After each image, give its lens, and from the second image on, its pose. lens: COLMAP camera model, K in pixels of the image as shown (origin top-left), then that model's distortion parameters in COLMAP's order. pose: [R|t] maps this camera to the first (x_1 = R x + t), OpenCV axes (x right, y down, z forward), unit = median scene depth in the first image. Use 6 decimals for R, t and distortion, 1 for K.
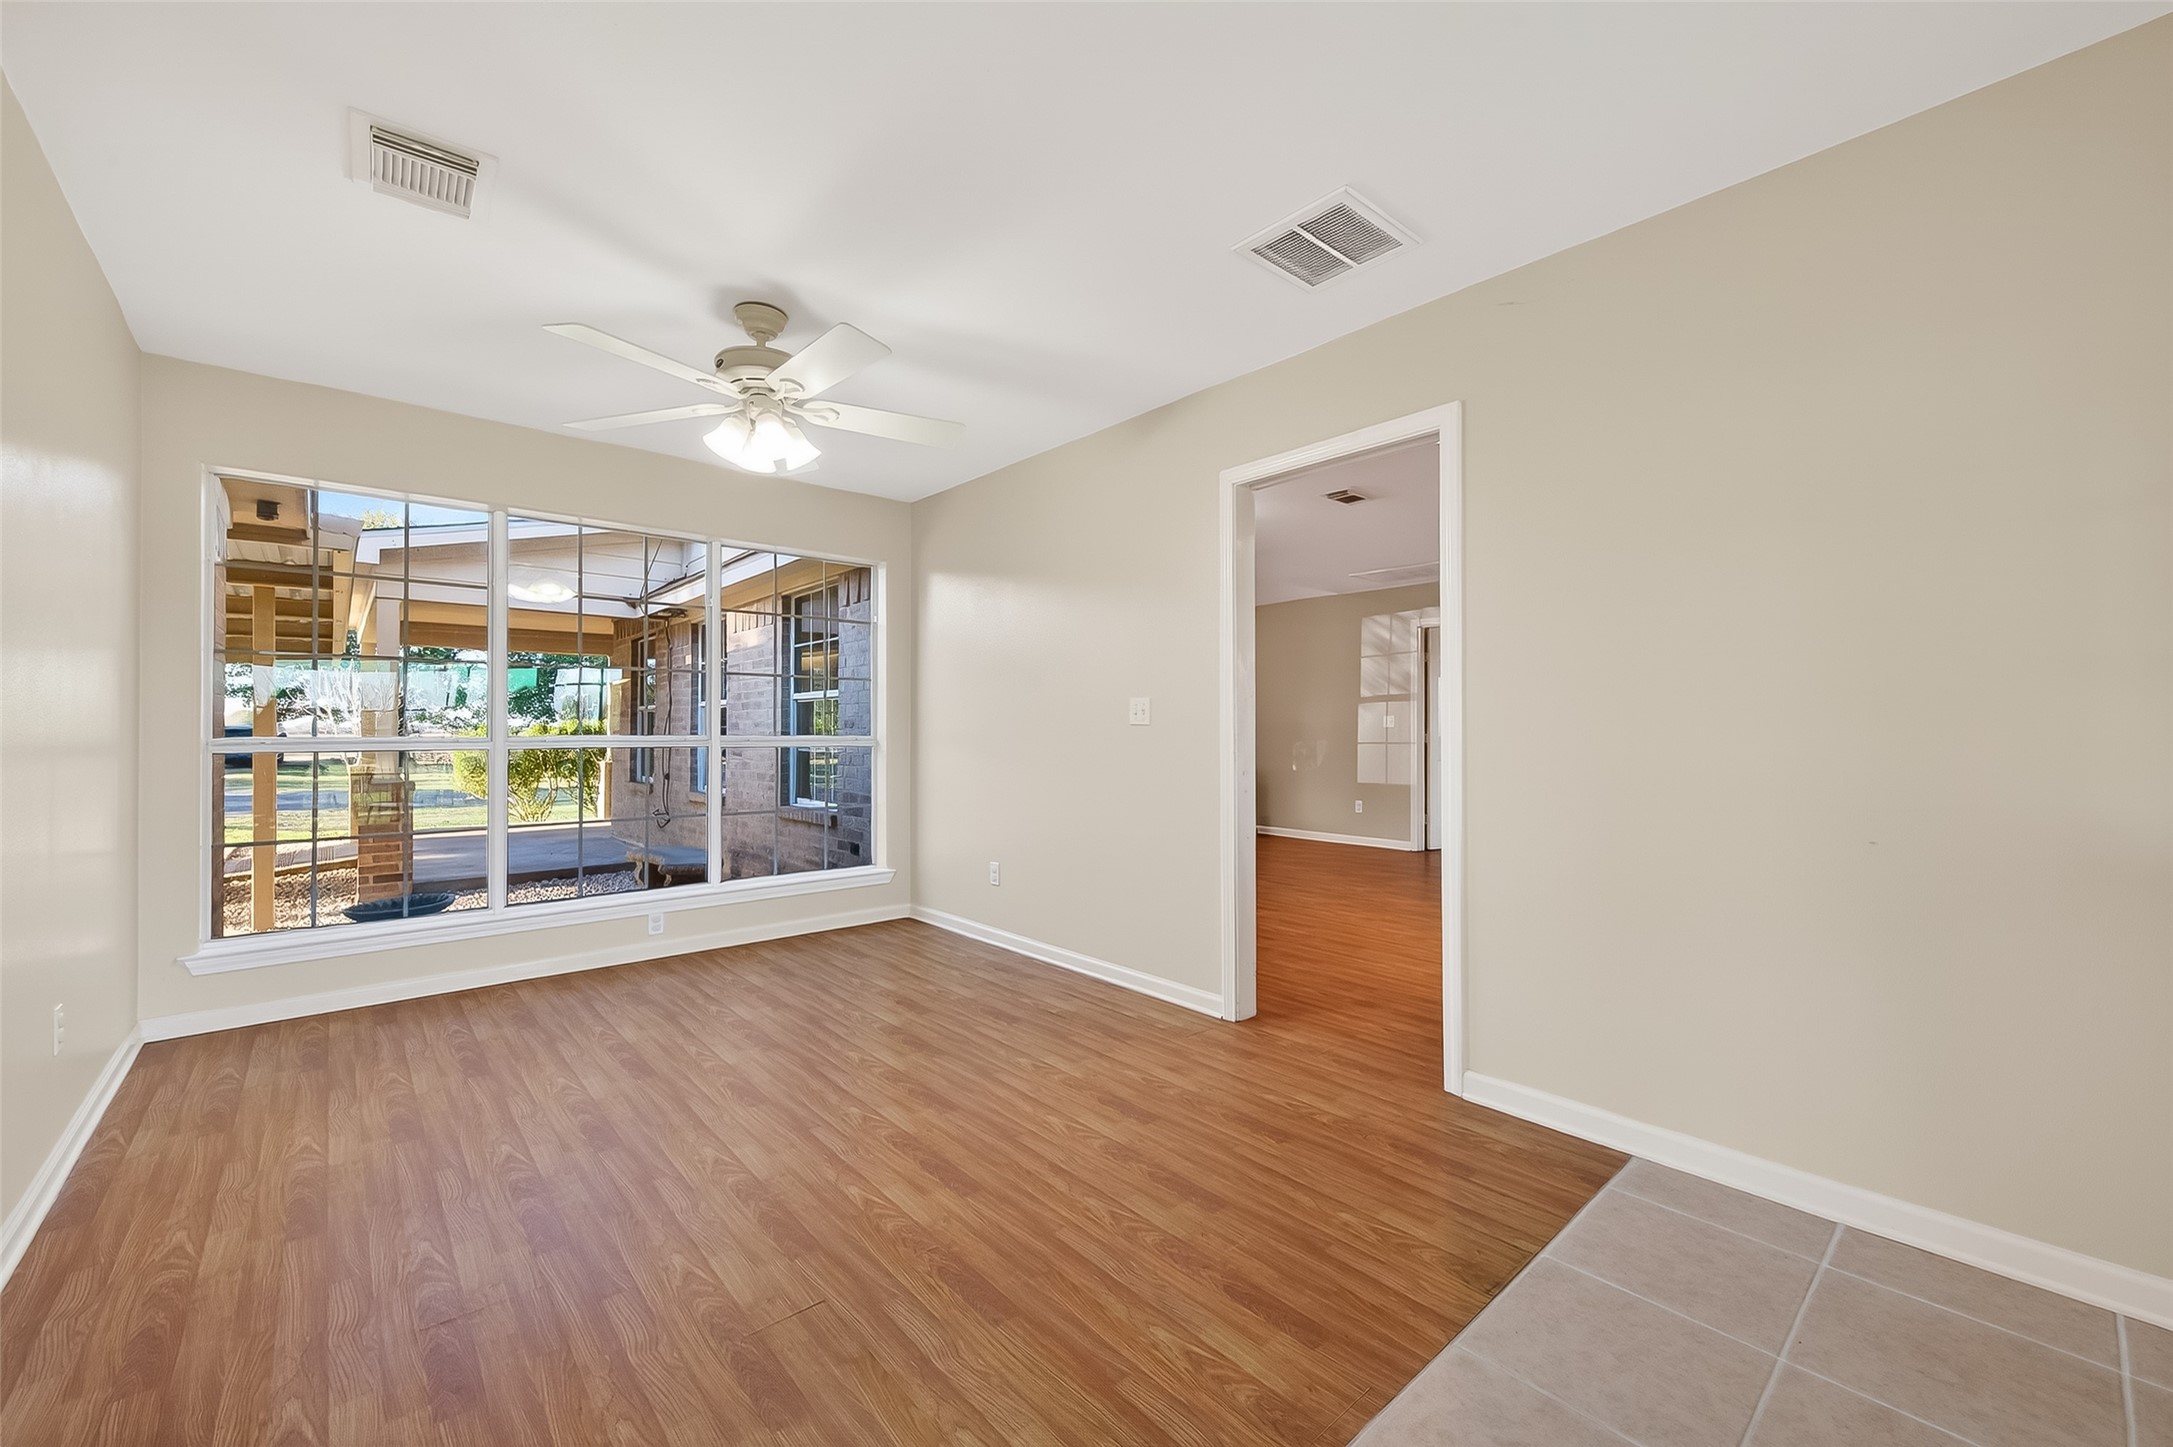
lens RADIAL K [[853.7, 0, 1091.1], [0, 853.7, 732.5], [0, 0, 1]] dist [0.000961, -0.000330]
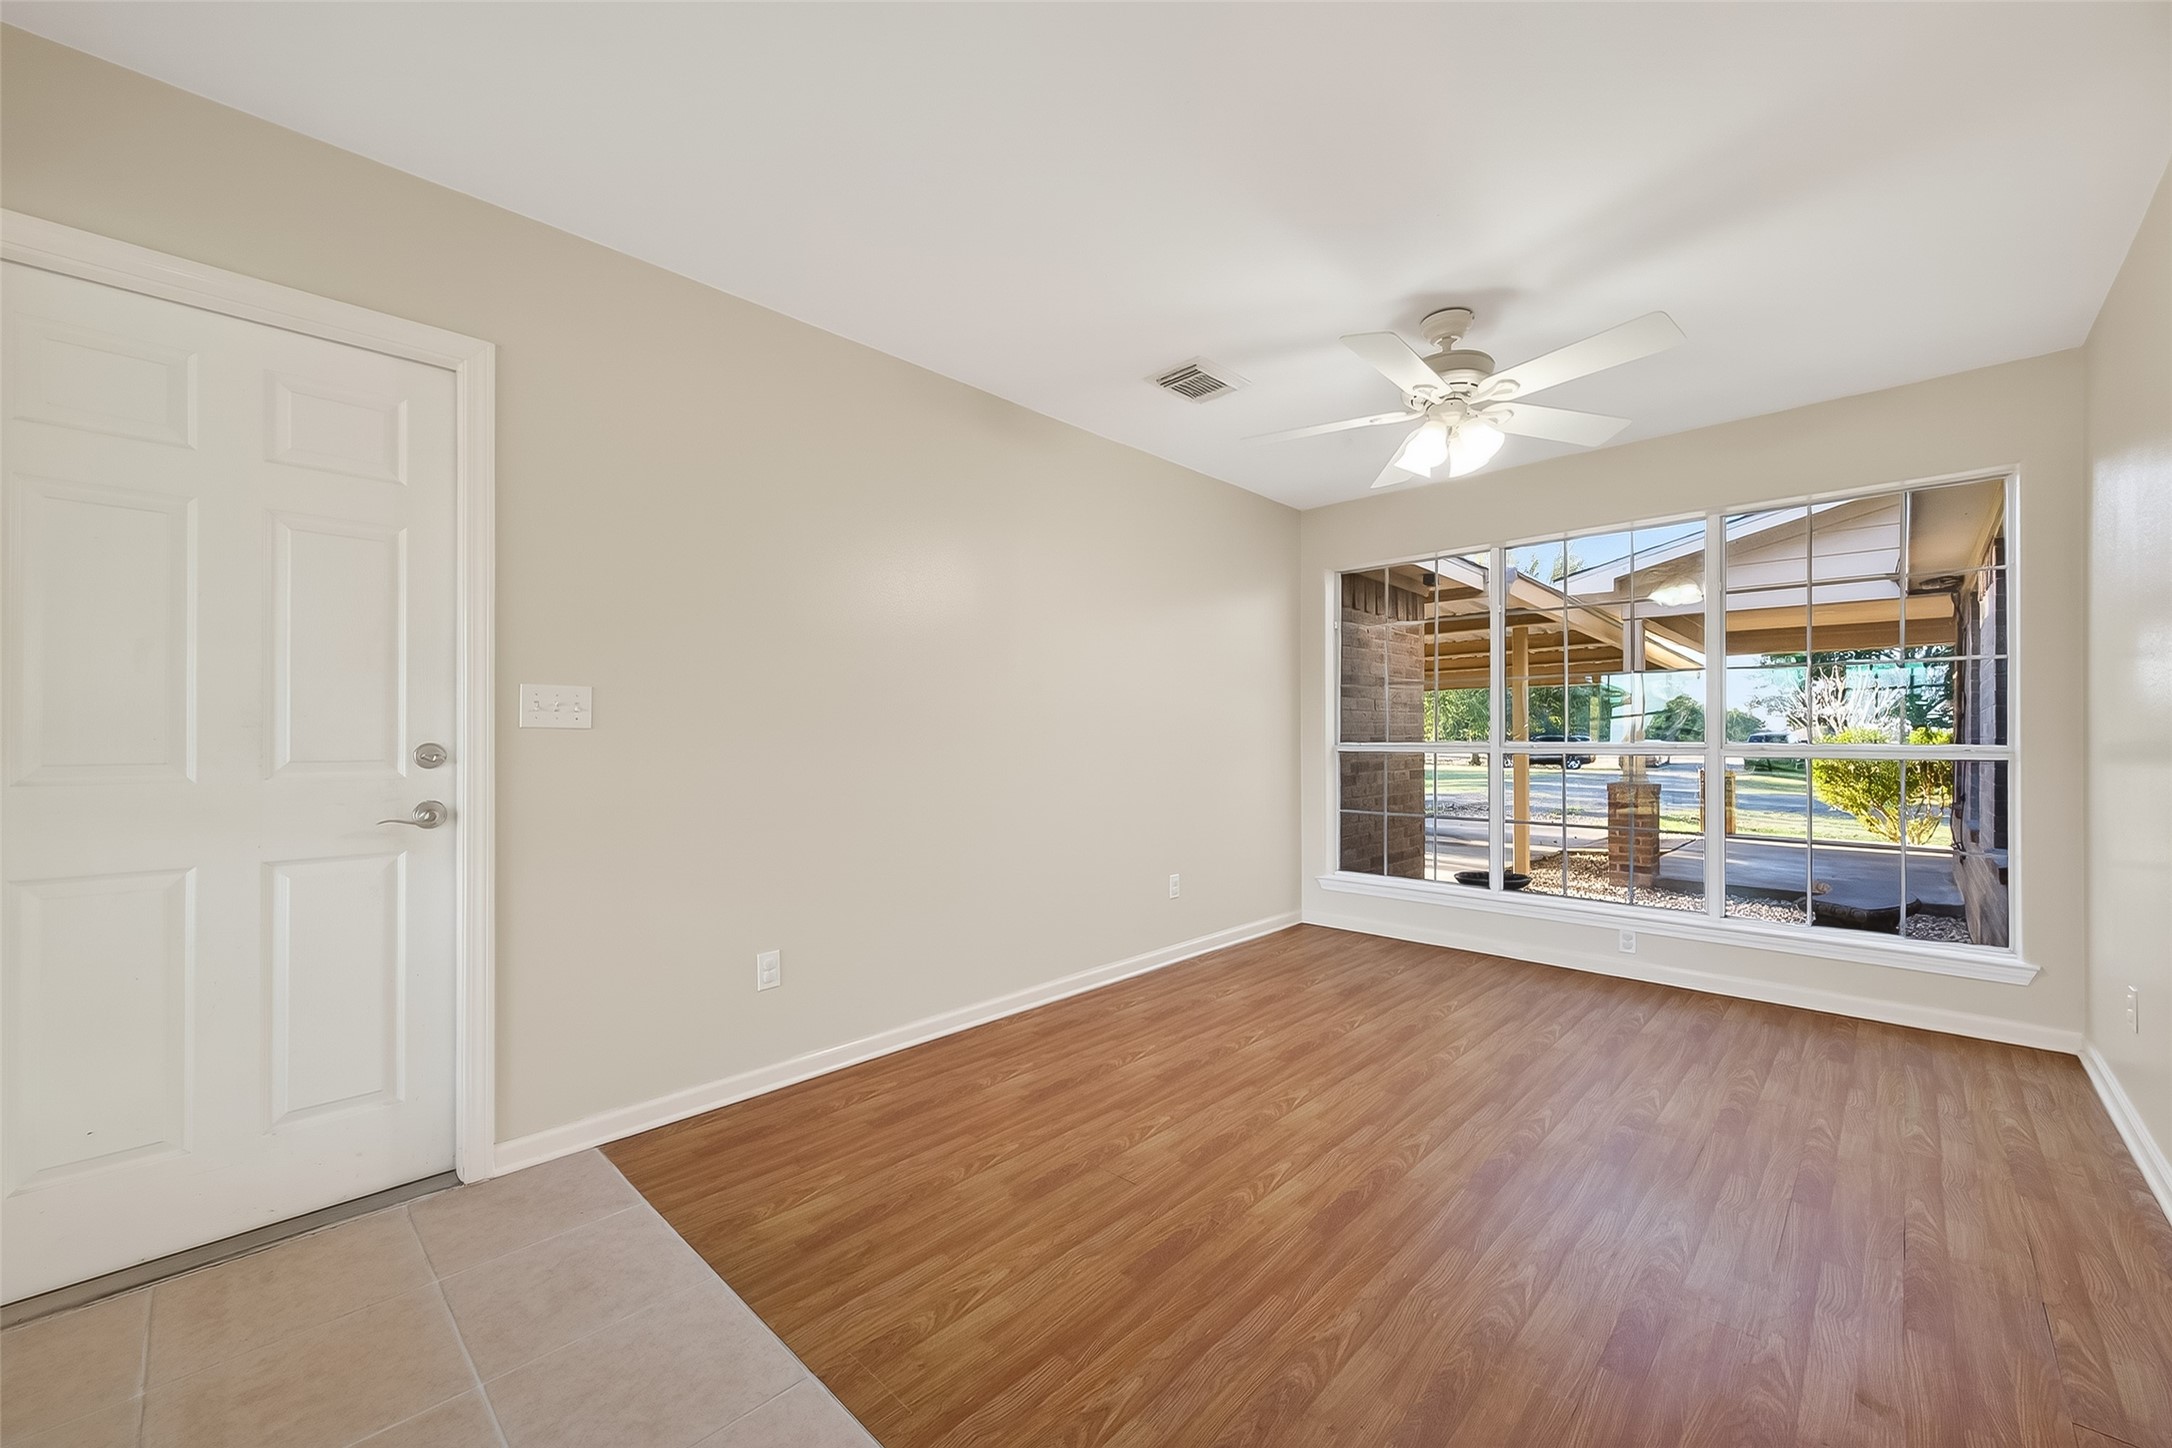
lens RADIAL K [[853.3, 0, 1101.7], [0, 853.3, 742.5], [0, 0, 1]] dist [0.000961, -0.000330]
pose [[0.088371, 0.008879, -0.996048, 0.556358], [-0.005049, 0.999951, 0.008466, -0.003002], [0.996075, 0.004280, 0.088412, 0.490619]]
